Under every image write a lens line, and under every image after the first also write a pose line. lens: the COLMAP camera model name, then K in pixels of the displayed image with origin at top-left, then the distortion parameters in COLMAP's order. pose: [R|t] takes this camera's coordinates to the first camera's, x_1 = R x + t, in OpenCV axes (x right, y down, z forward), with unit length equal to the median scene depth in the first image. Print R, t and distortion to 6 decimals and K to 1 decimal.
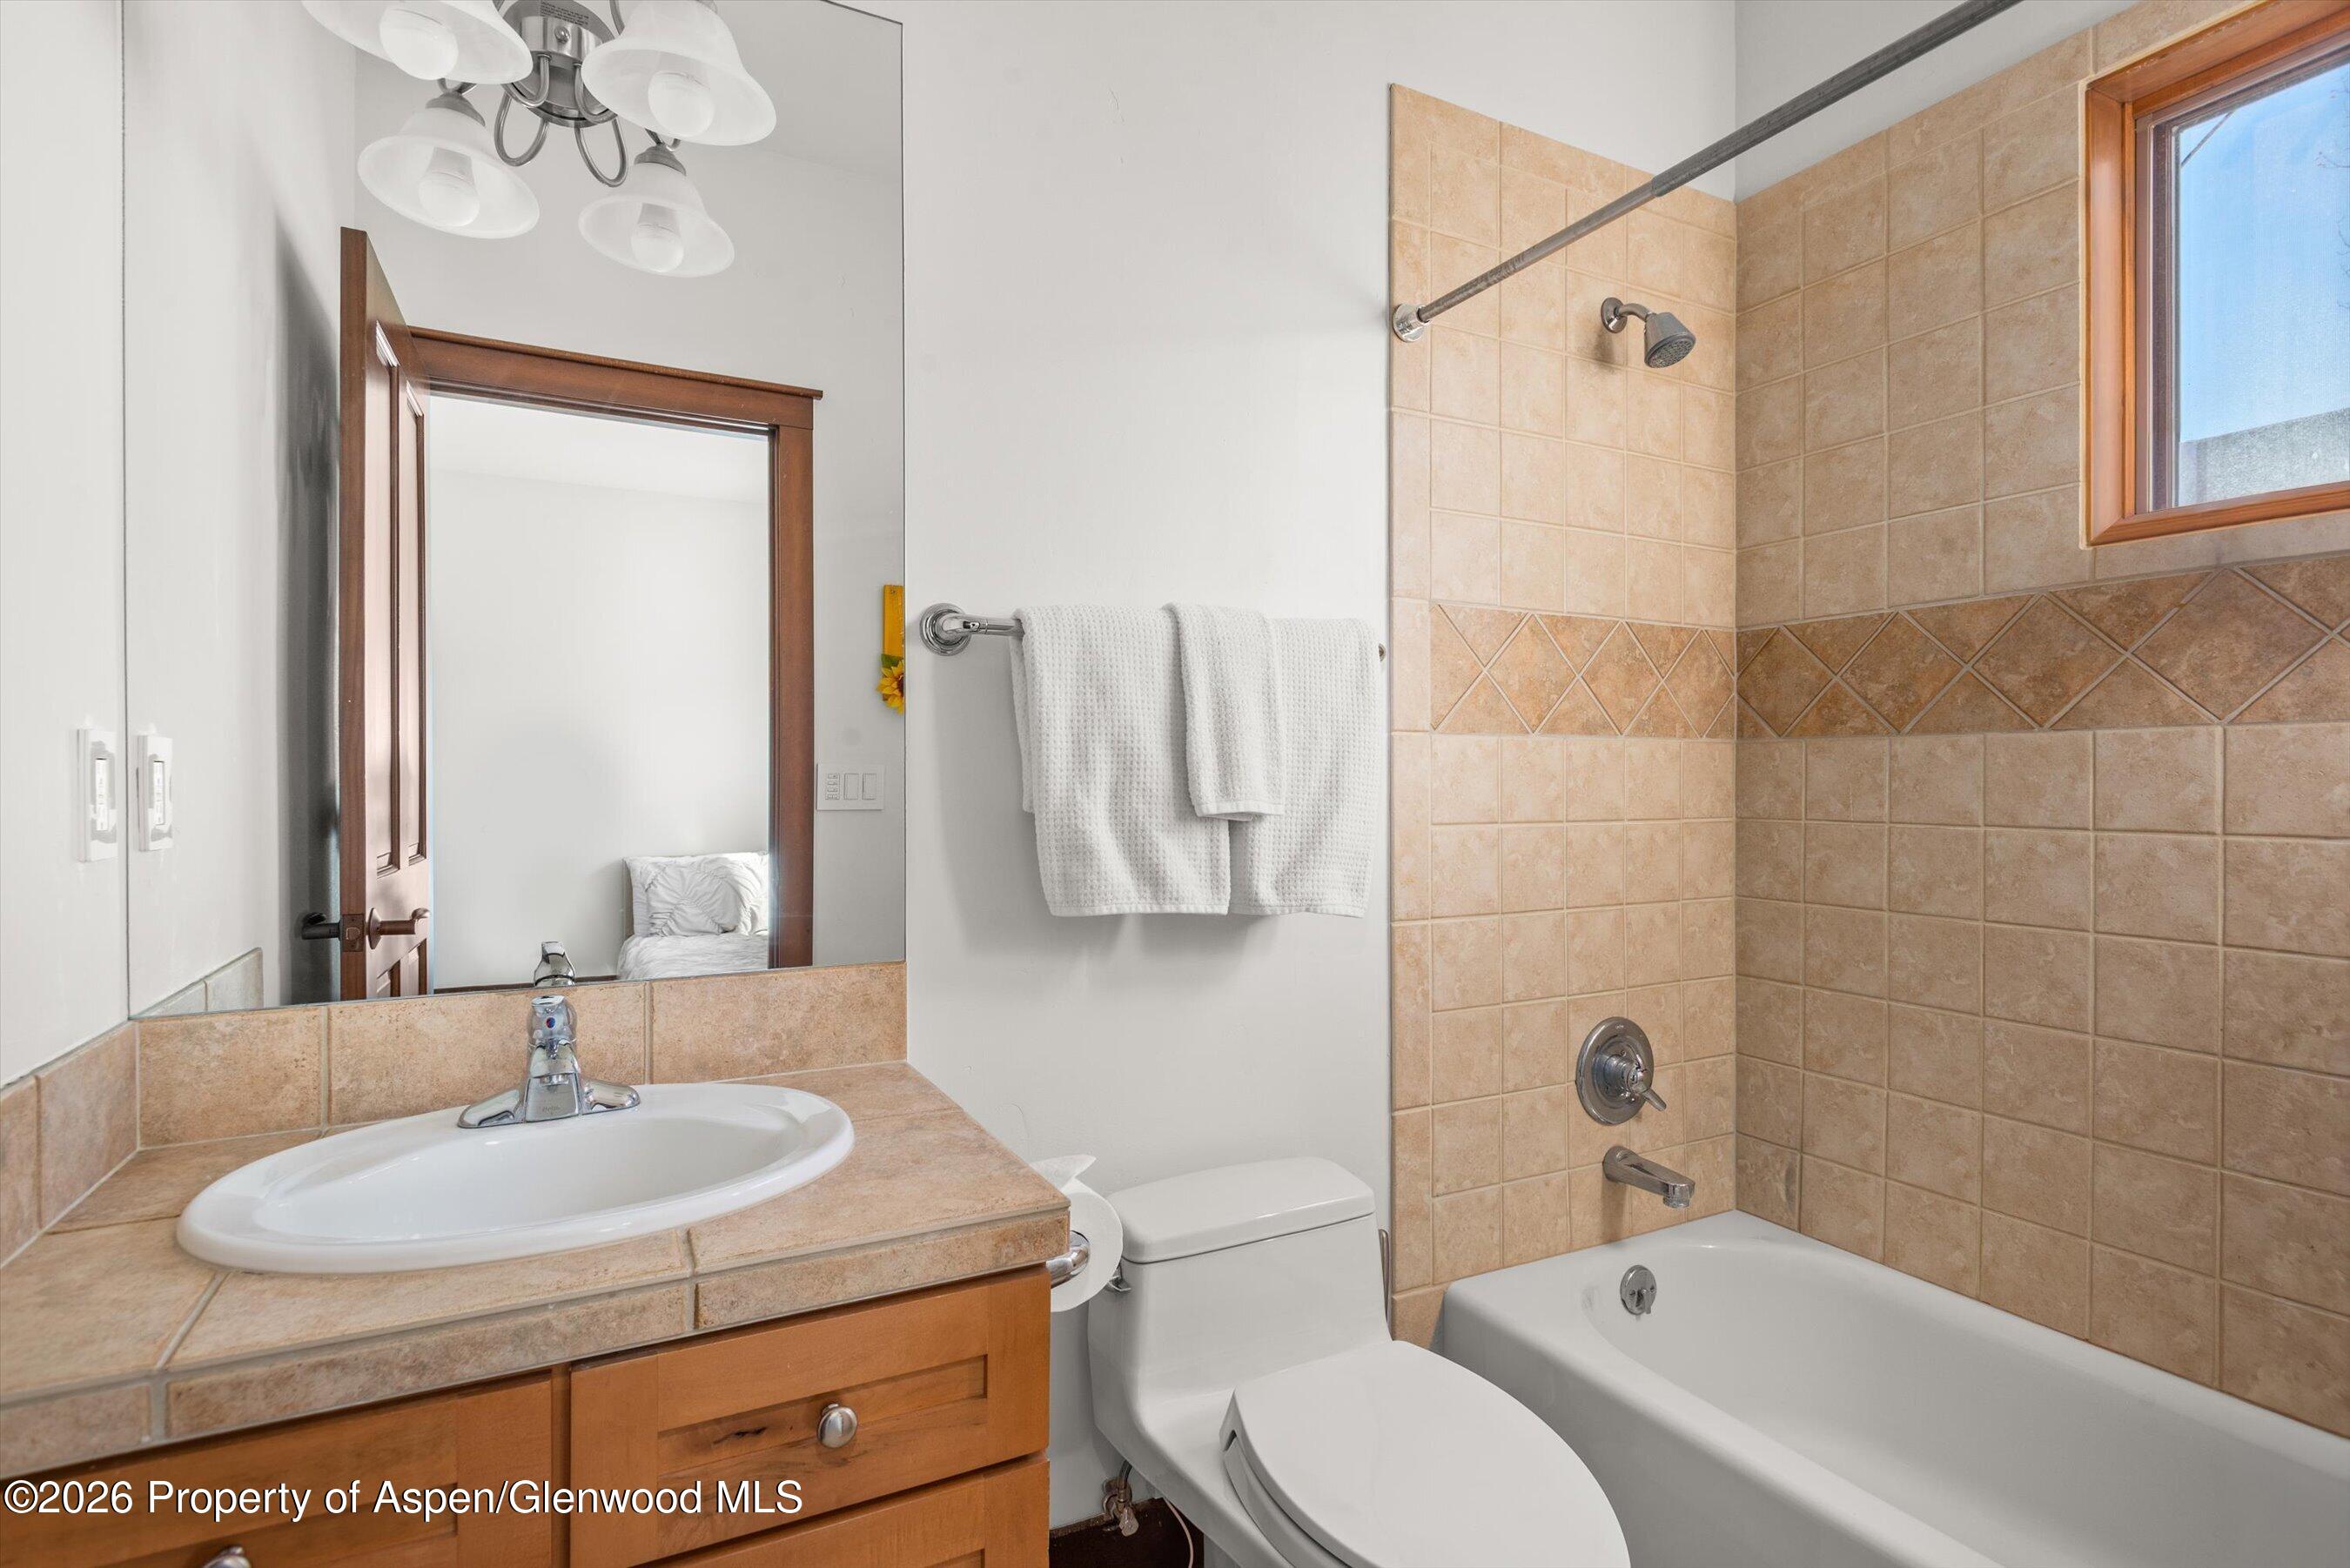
lens RADIAL K [[1175.8, 0, 1178.0], [0, 1175.8, 778.7], [0, 0, 1]] dist [0.002938, 0.000183]
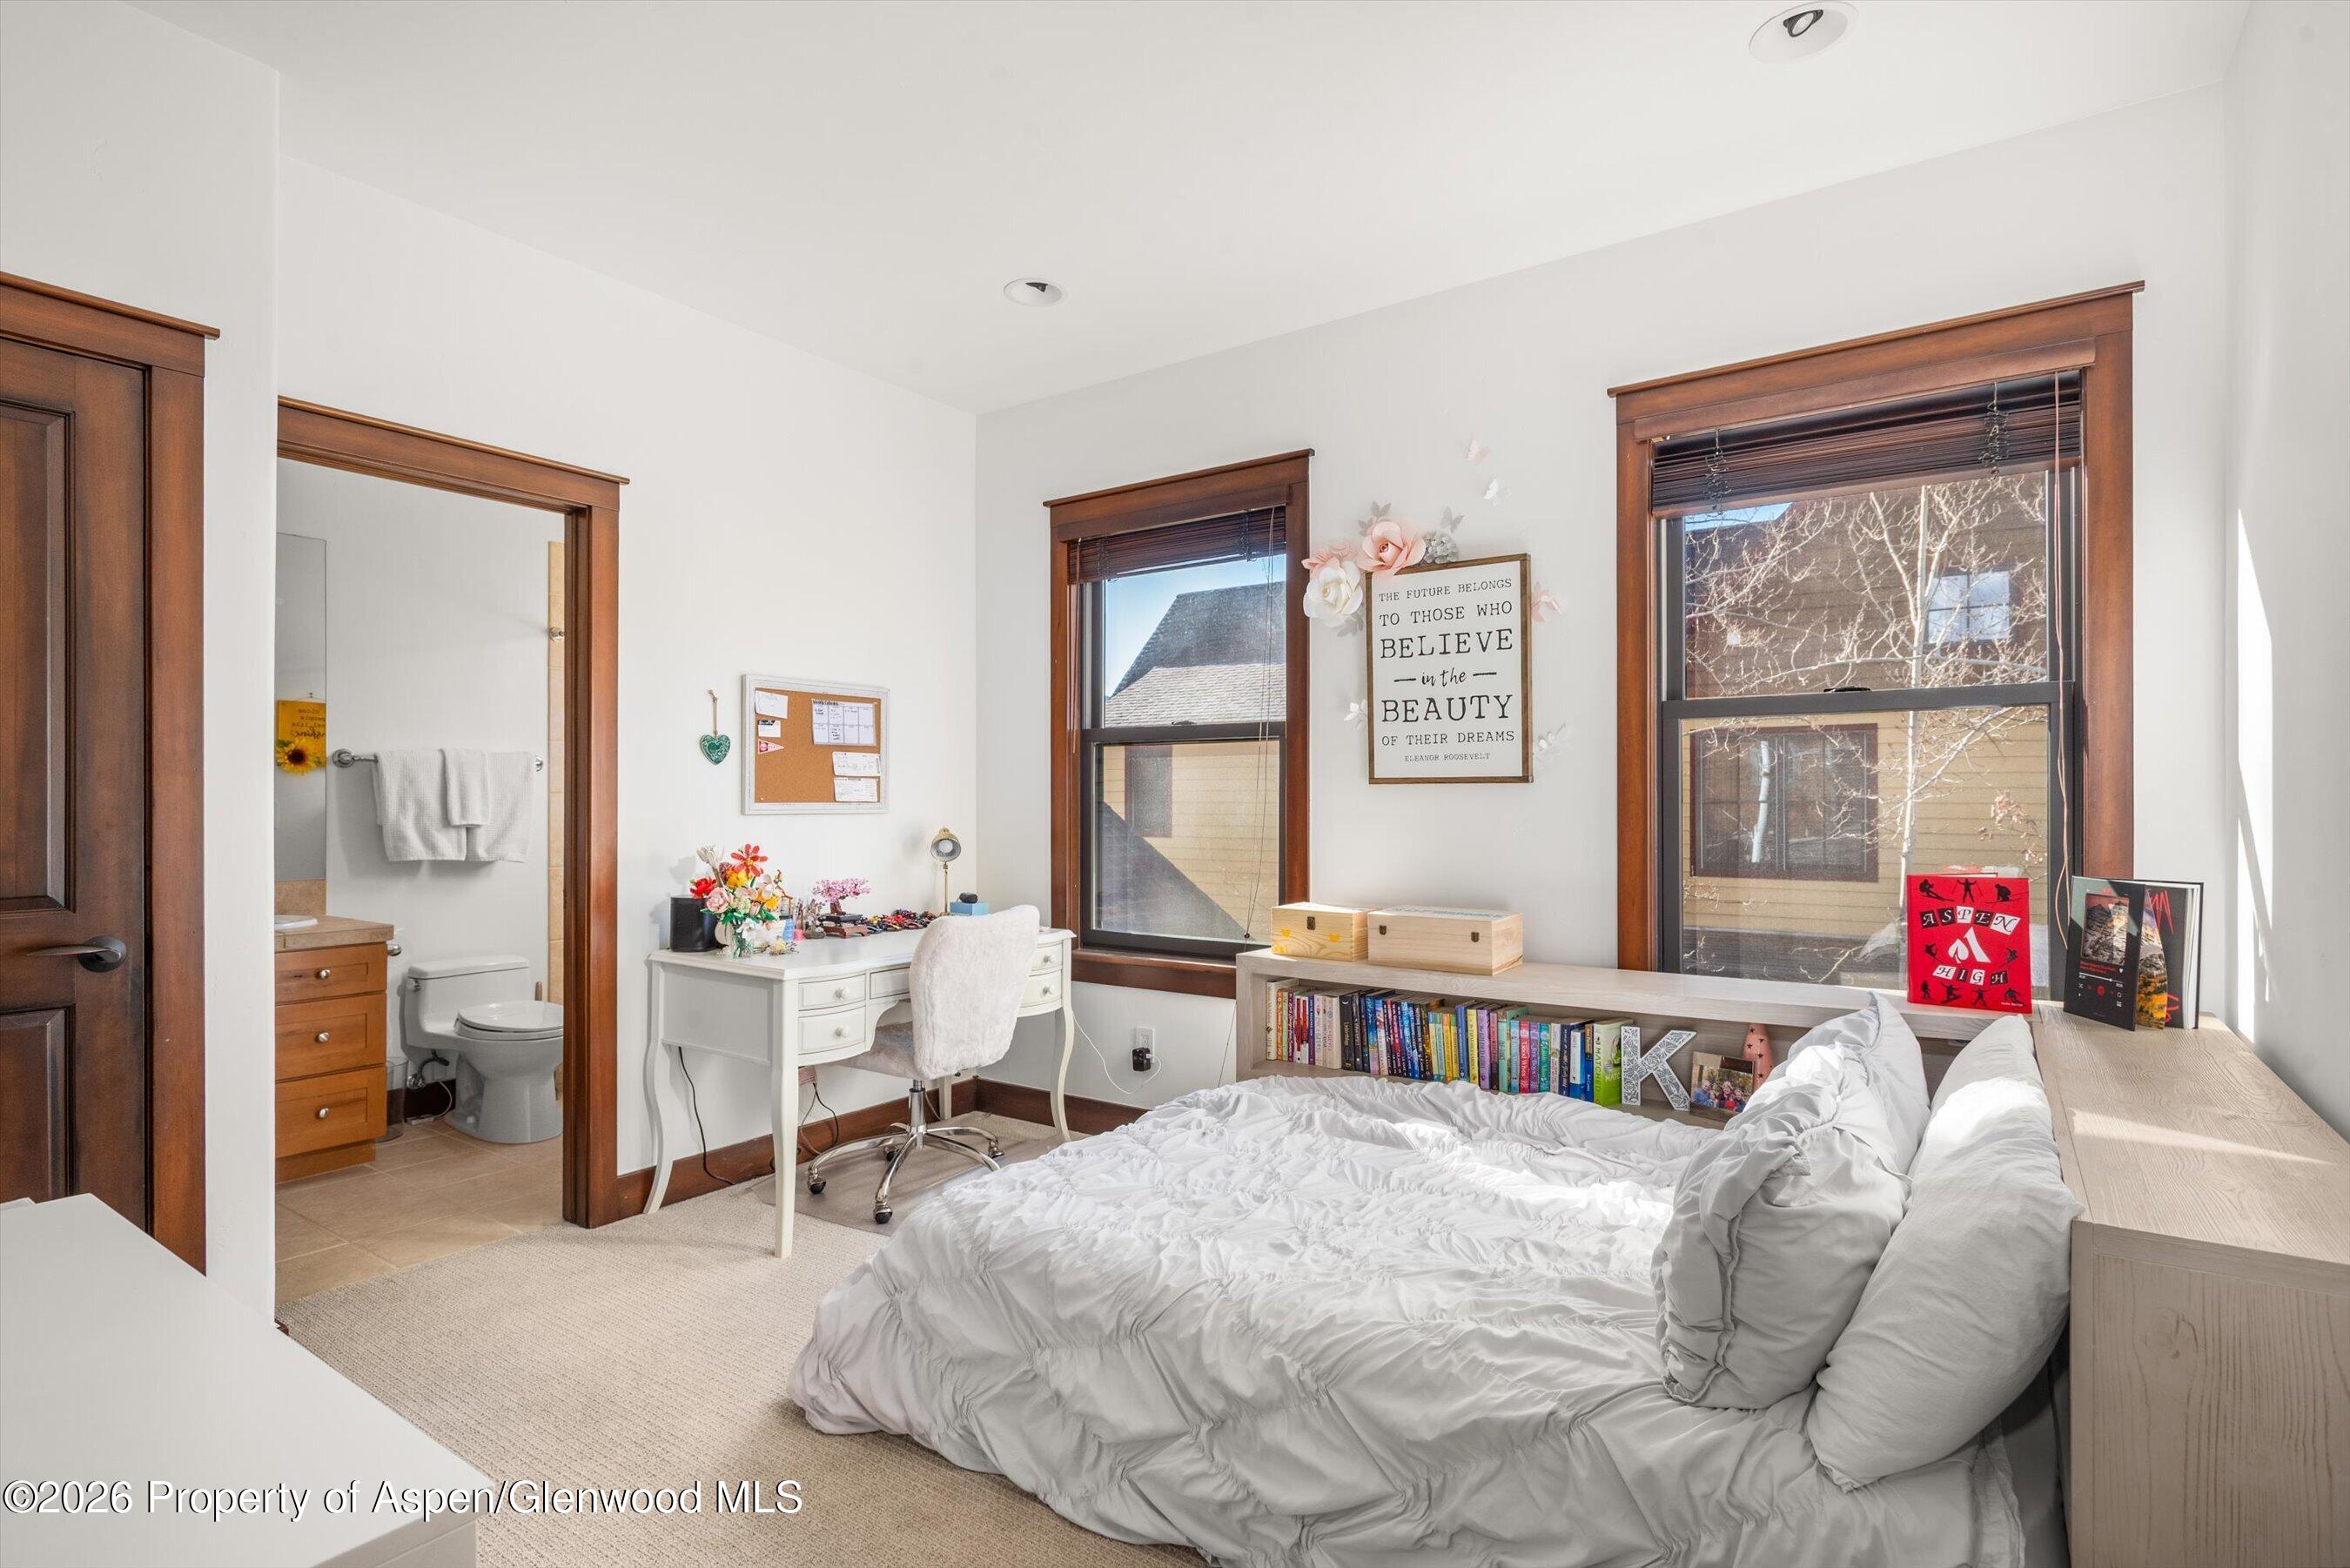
lens RADIAL K [[1175.8, 0, 1181.7], [0, 1175.8, 796.9], [0, 0, 1]] dist [0.002938, 0.000183]
pose [[0.887806, 0.001008, 0.460217, 0.270021], [0.003048, 0.999963, -0.008070, -0.008572], [-0.460208, 0.008568, 0.887770, -2.303433]]
